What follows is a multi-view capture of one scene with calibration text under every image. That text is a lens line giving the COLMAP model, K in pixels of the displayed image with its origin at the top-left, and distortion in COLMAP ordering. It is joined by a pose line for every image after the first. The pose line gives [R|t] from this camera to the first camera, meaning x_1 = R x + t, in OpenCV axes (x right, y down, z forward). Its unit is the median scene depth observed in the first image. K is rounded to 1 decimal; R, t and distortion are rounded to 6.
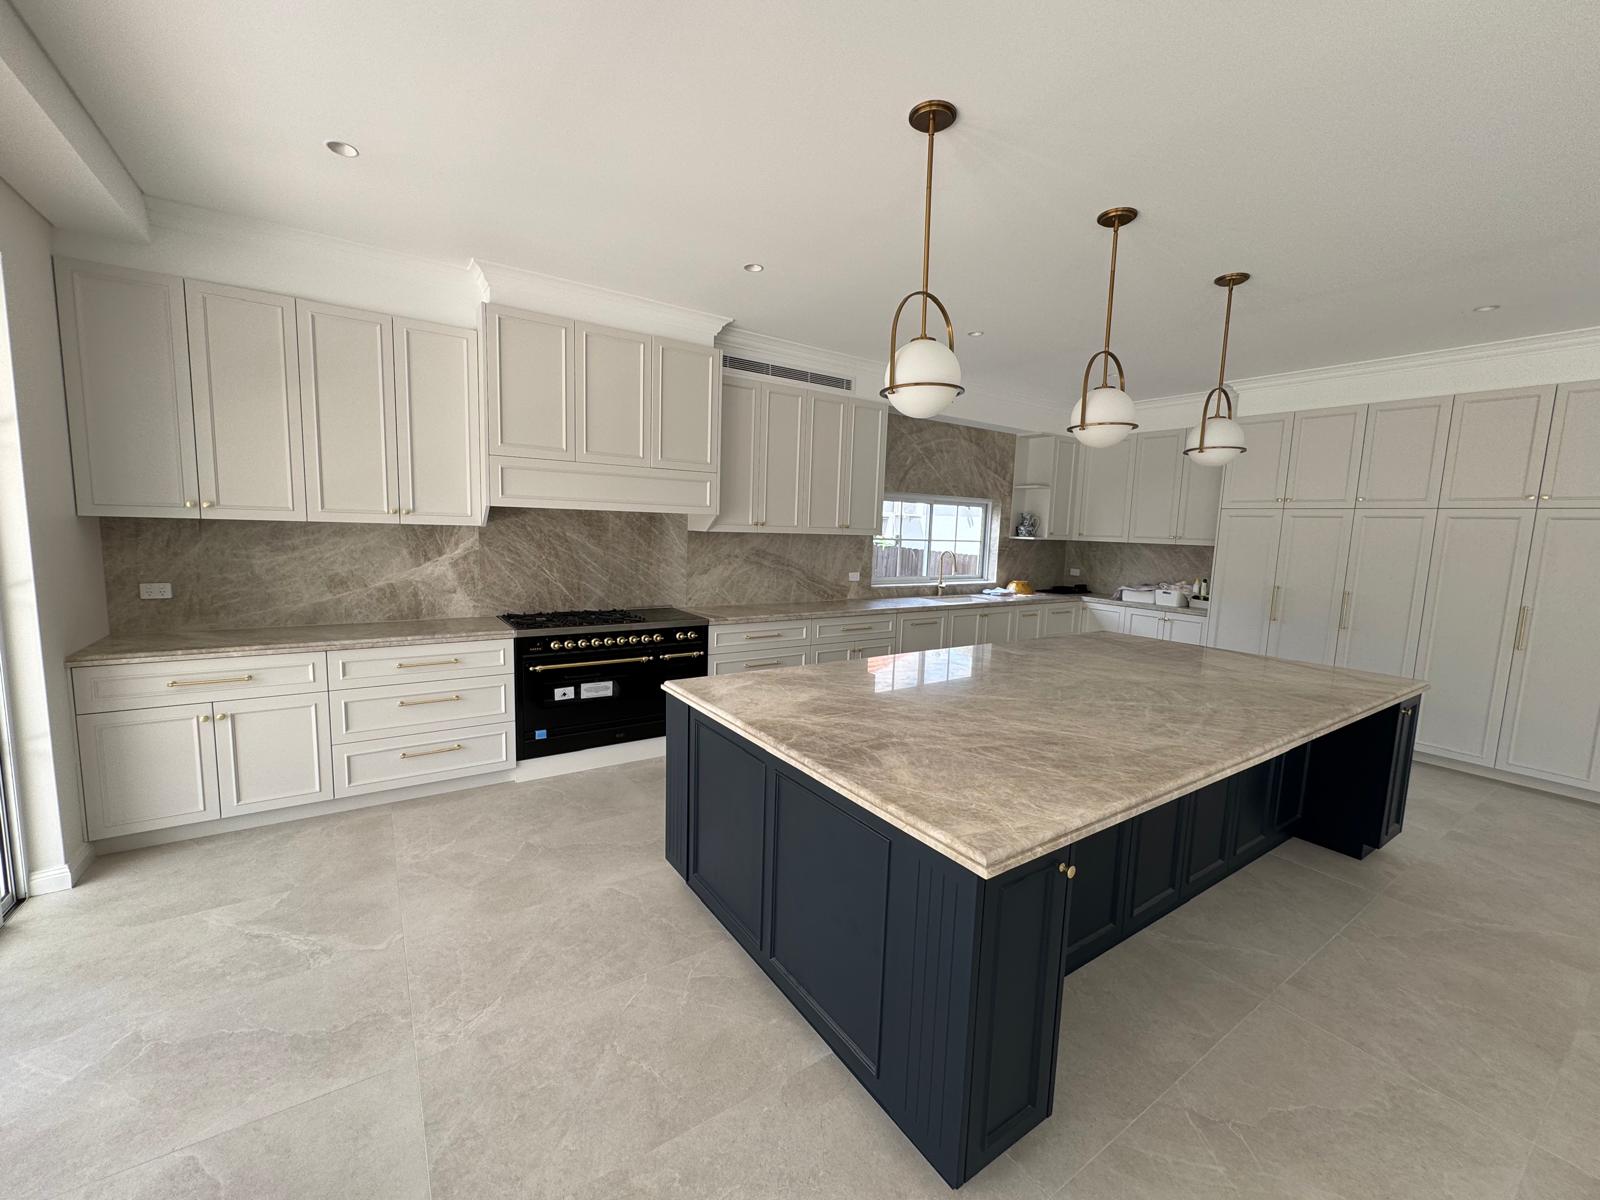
lens RADIAL K [[639.5, 0, 800.0], [0, 639.5, 599.6], [0, 0, 1]] dist [-0.000415, -0.000303]
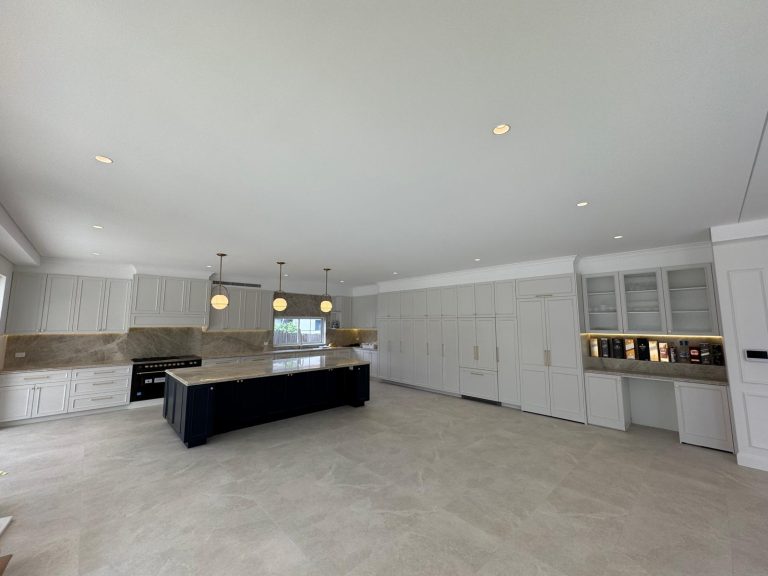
lens RADIAL K [[307.0, 0, 383.4], [0, 307.0, 288.6], [0, 0, 1]] dist [-0.000415, -0.000303]
pose [[0.986203, -0.013517, 0.164985, 0.623787], [0.049270, 0.975459, -0.214598, 0.079863], [-0.158035, 0.219766, 0.962667, -0.913319]]
